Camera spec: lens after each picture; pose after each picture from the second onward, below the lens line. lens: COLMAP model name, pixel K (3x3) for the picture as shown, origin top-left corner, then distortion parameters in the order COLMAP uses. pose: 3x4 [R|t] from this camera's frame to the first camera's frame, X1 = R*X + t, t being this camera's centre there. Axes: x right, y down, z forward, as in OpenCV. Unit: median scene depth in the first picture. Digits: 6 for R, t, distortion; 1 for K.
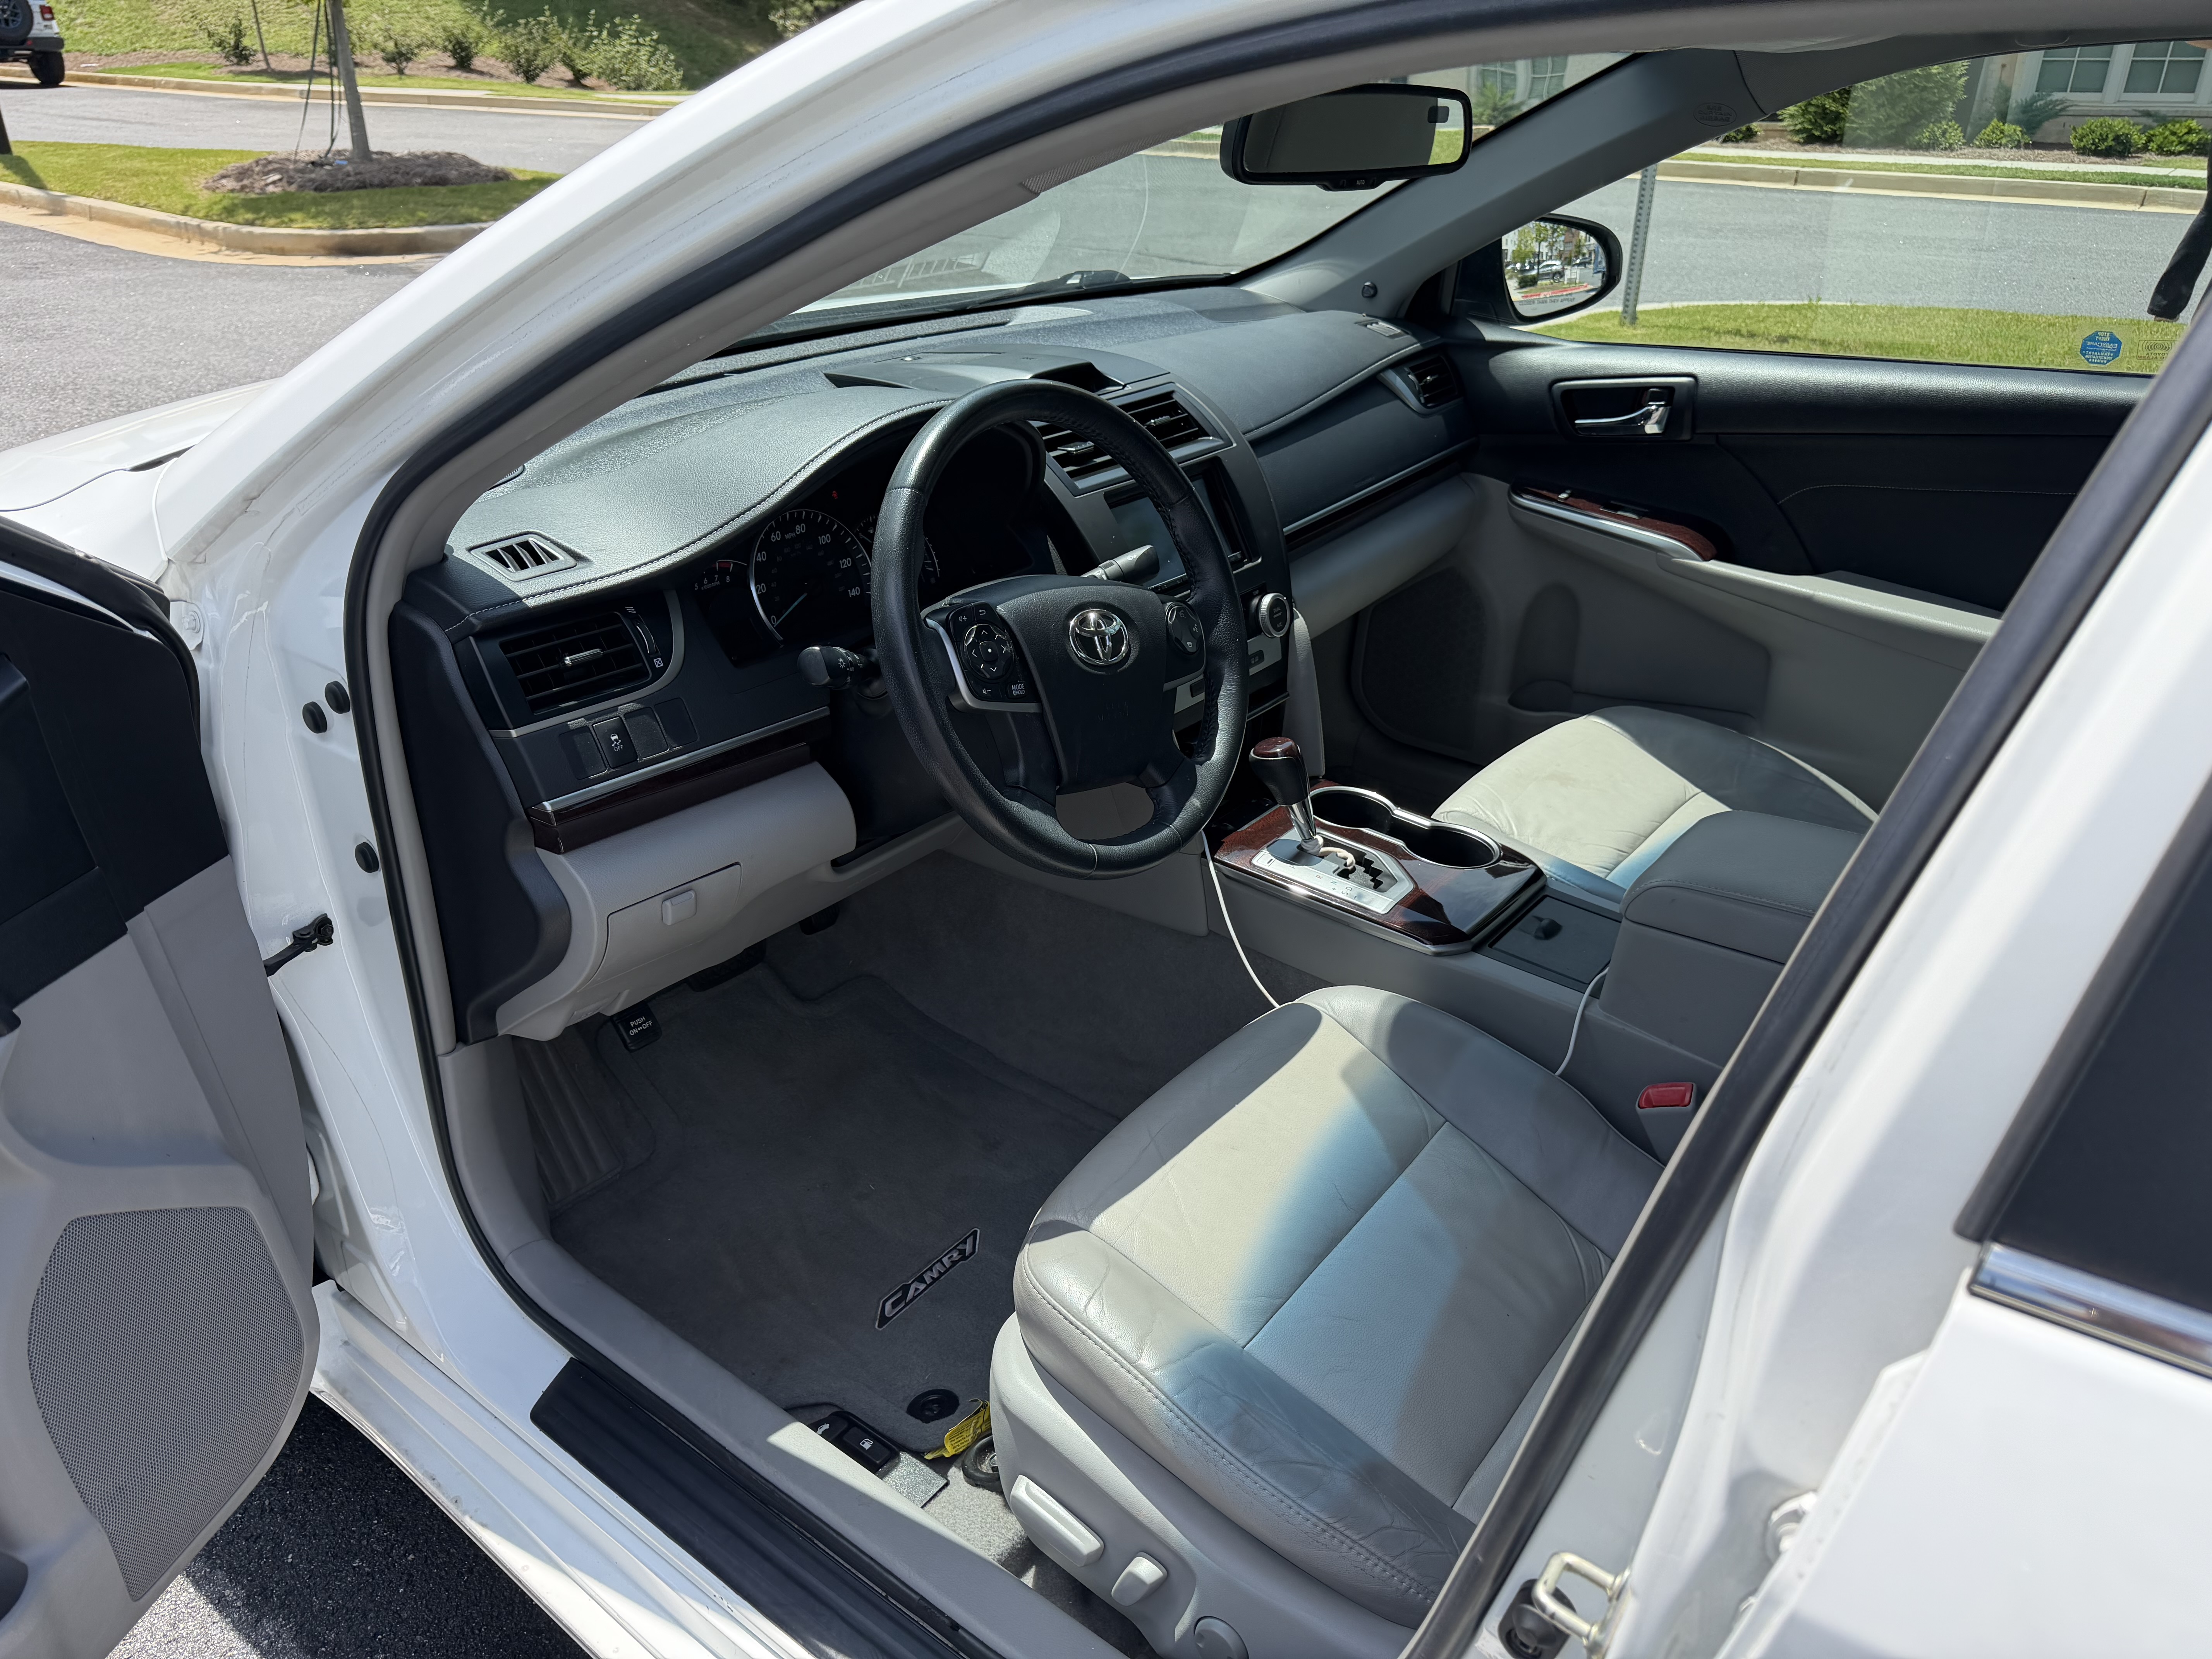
lens RADIAL K [[1667.5, 0, 1106.0], [0, 1667.5, 829.5], [0, 0, 1]] dist [0.040531, -0.063247]
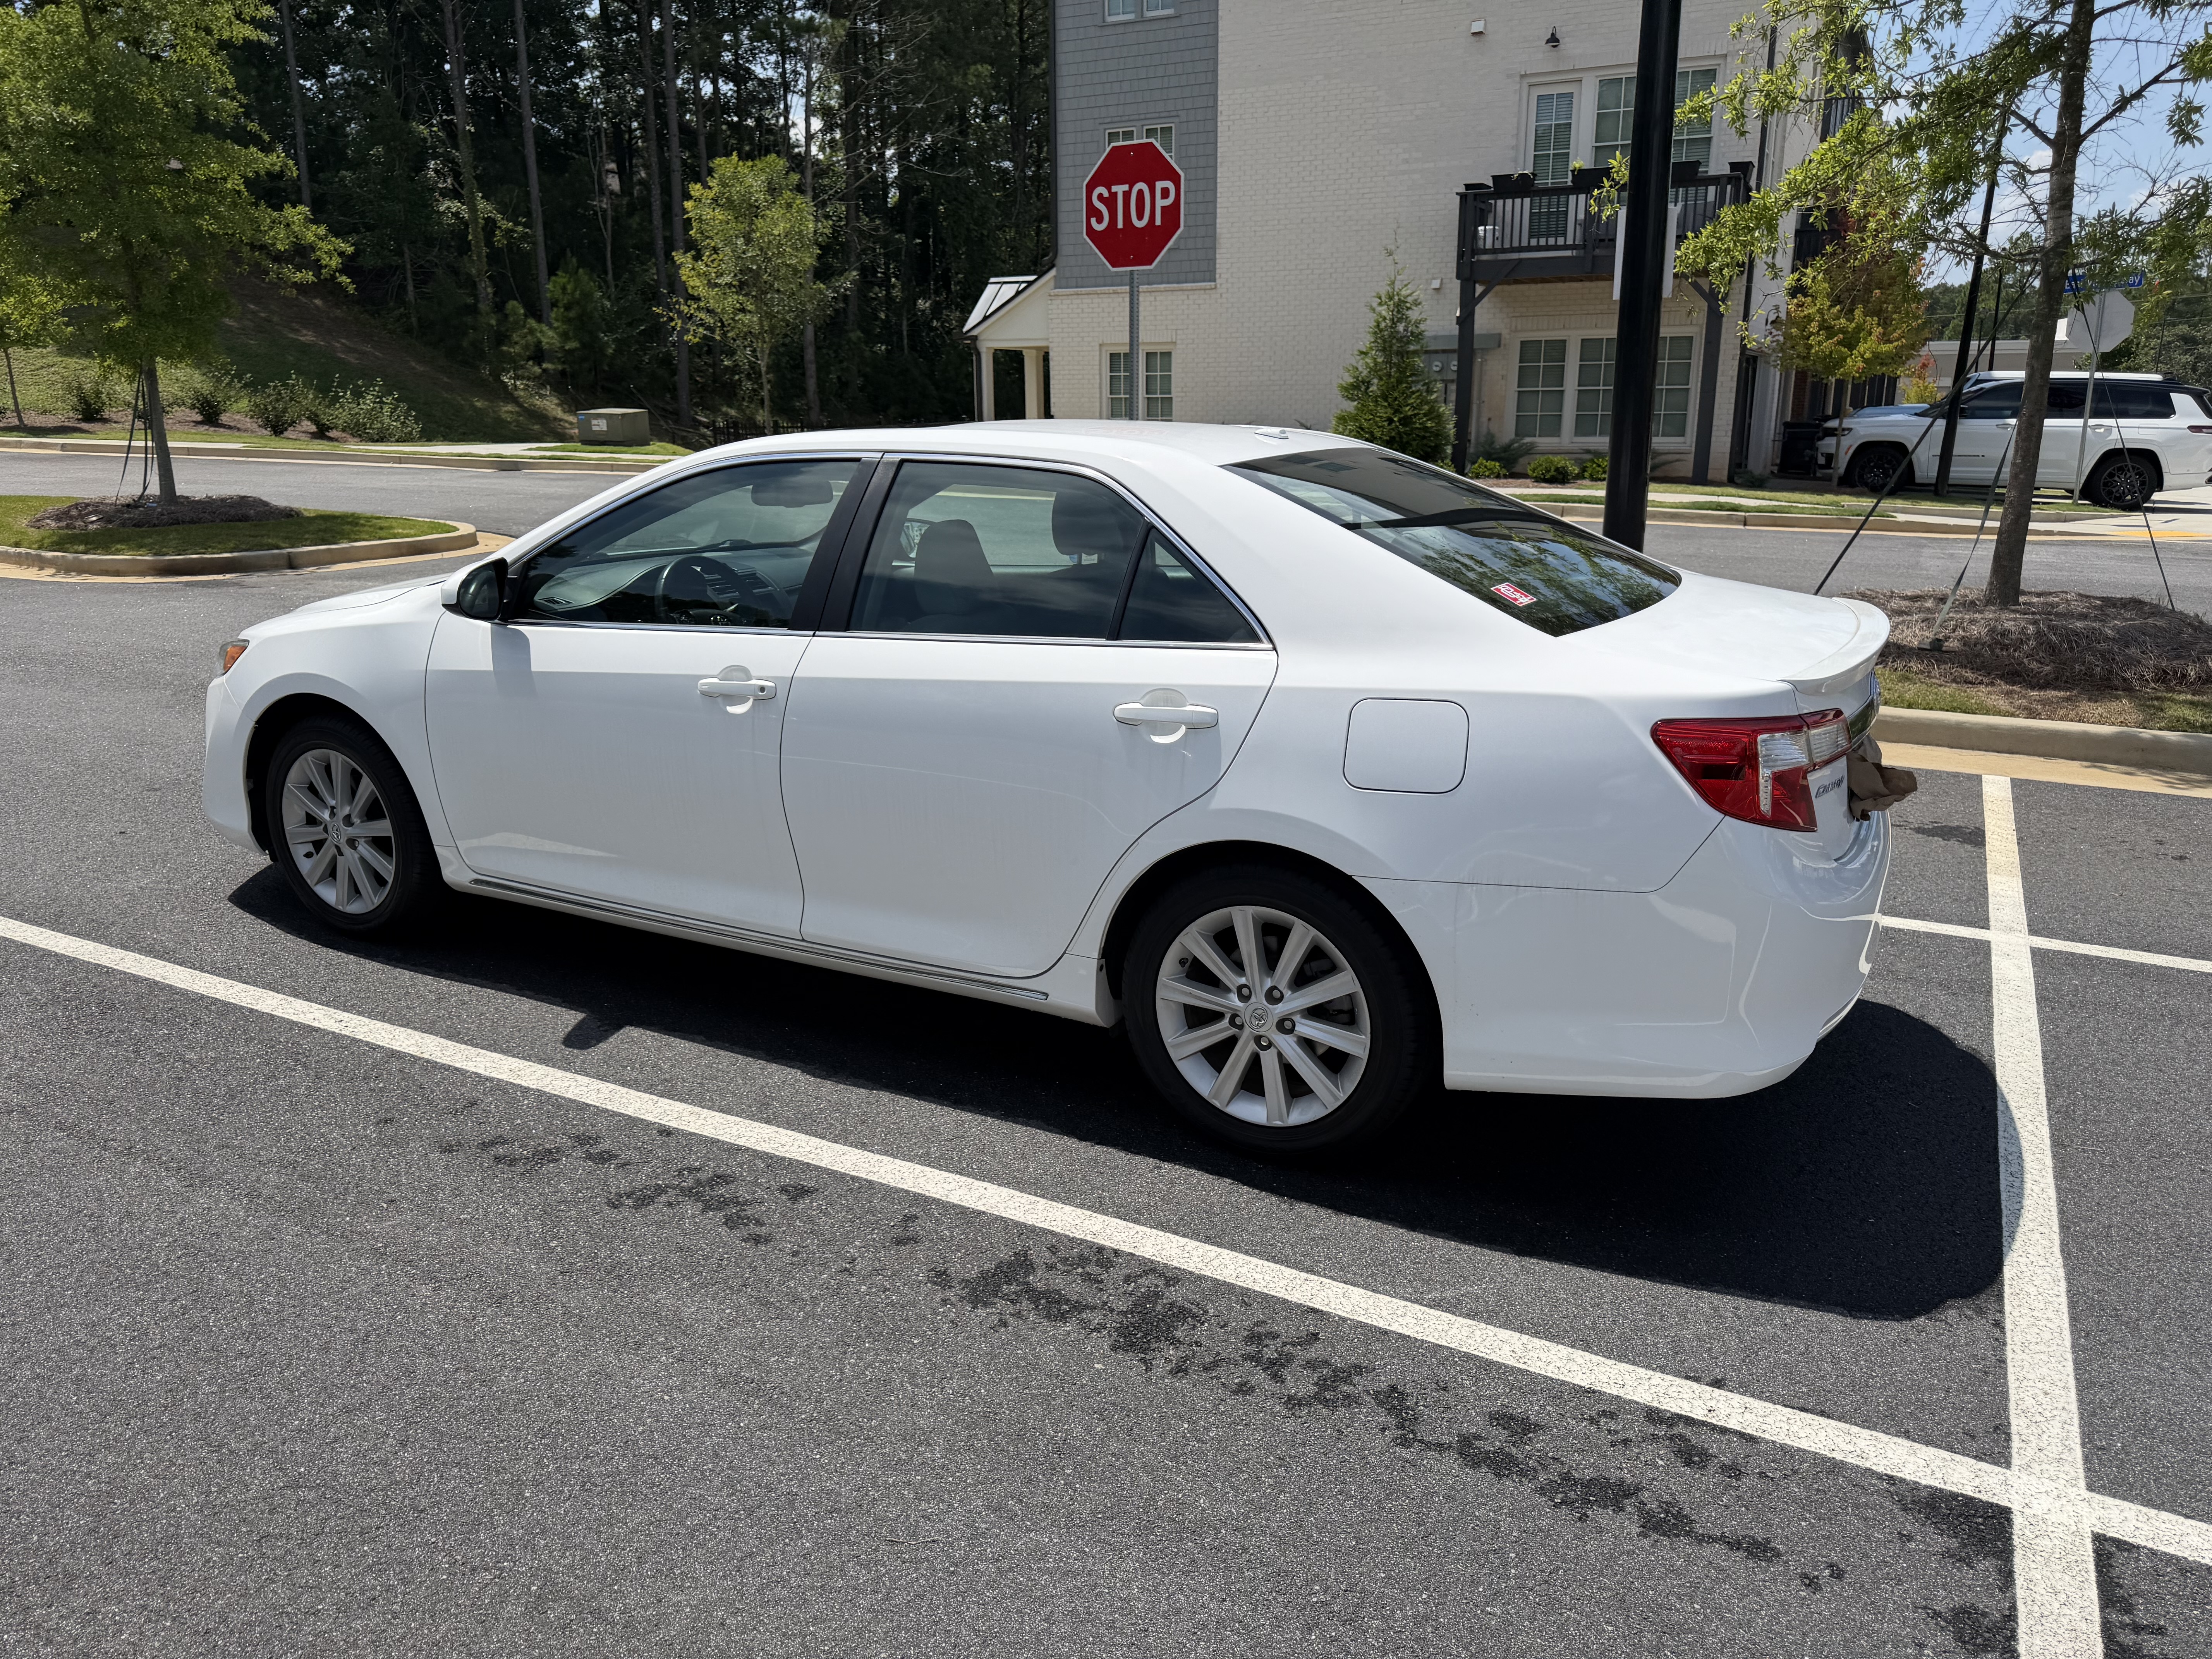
lens RADIAL K [[1667.5, 0, 1106.0], [0, 1667.5, 829.5], [0, 0, 1]] dist [0.040531, -0.063247]
pose [[0.986447, -0.044109, 0.158040, 0.019910], [0.071956, 0.981921, -0.175082, 0.088152], [-0.147460, 0.184081, 0.971787, -0.220107]]
